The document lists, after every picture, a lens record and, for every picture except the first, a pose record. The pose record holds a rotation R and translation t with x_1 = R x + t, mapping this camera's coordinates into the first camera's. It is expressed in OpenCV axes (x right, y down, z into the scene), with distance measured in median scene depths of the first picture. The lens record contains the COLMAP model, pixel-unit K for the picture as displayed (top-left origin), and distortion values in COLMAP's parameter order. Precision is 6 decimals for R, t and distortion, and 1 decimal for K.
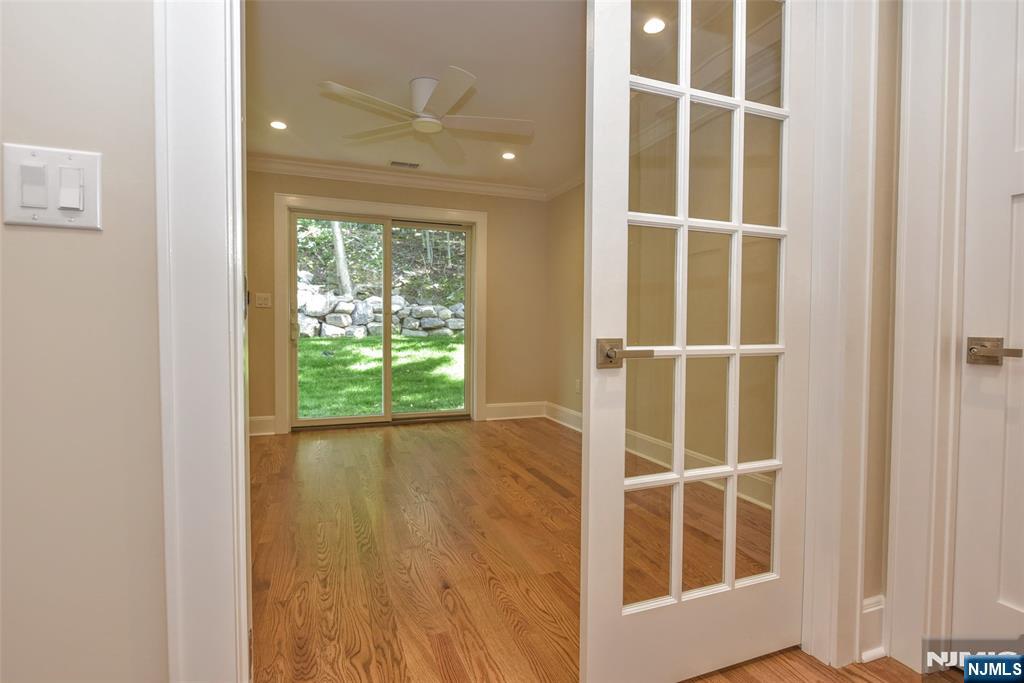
lens RADIAL K [[490.4, 0, 512.0], [0, 490.4, 341.5], [0, 0, 1]] dist [-0.002067, -0.000439]
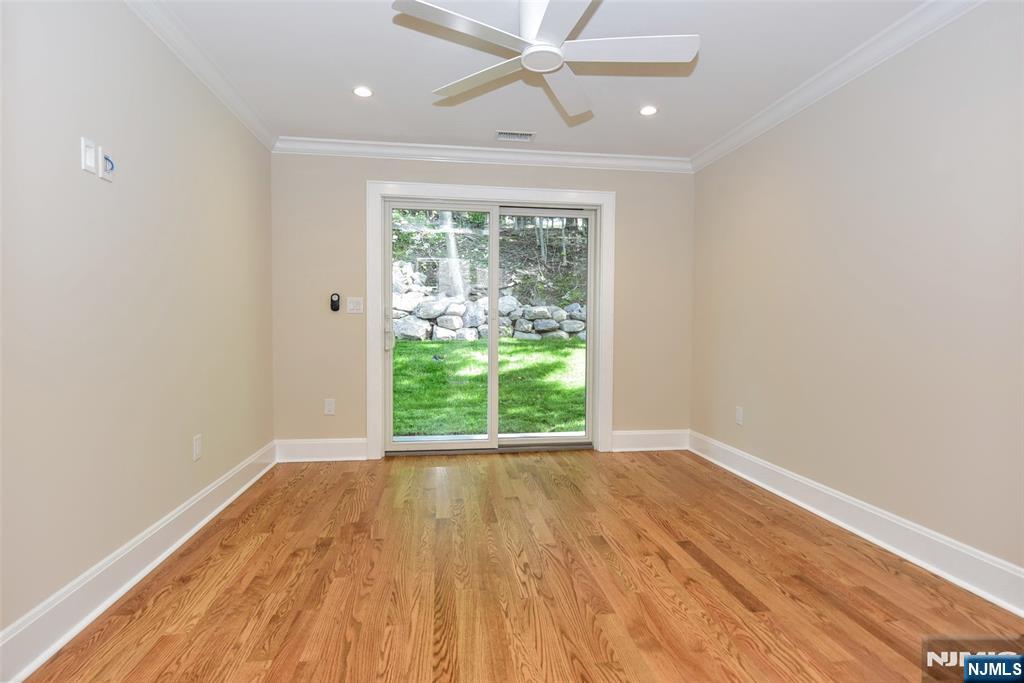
lens RADIAL K [[490.4, 0, 512.0], [0, 490.4, 341.5], [0, 0, 1]] dist [-0.002067, -0.000439]
pose [[0.973930, 0.007486, -0.226725, -0.016681], [-0.006913, 0.999971, 0.003324, -0.010626], [0.226743, -0.001670, 0.973953, 0.093899]]
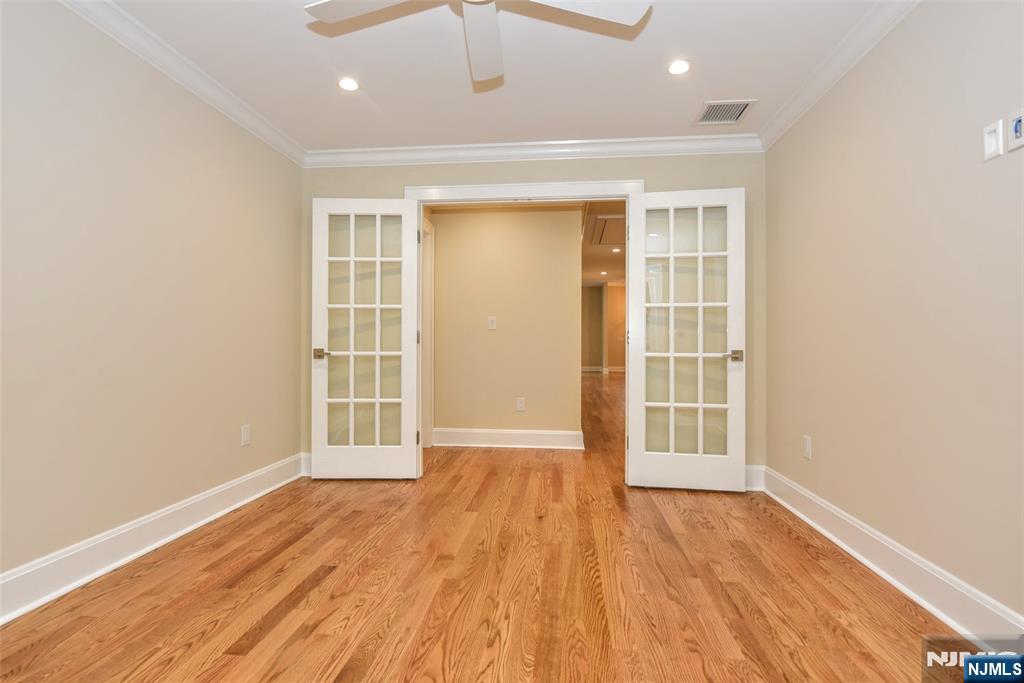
lens RADIAL K [[440.0, 0, 521.5], [0, 440.0, 341.7], [0, 0, 1]] dist [-0.012068, 0.000022]
pose [[-0.889584, -0.003413, 0.456760, -0.141736], [0.007243, 0.999741, 0.021576, -0.014660], [-0.456715, 0.022502, -0.889328, 0.450080]]
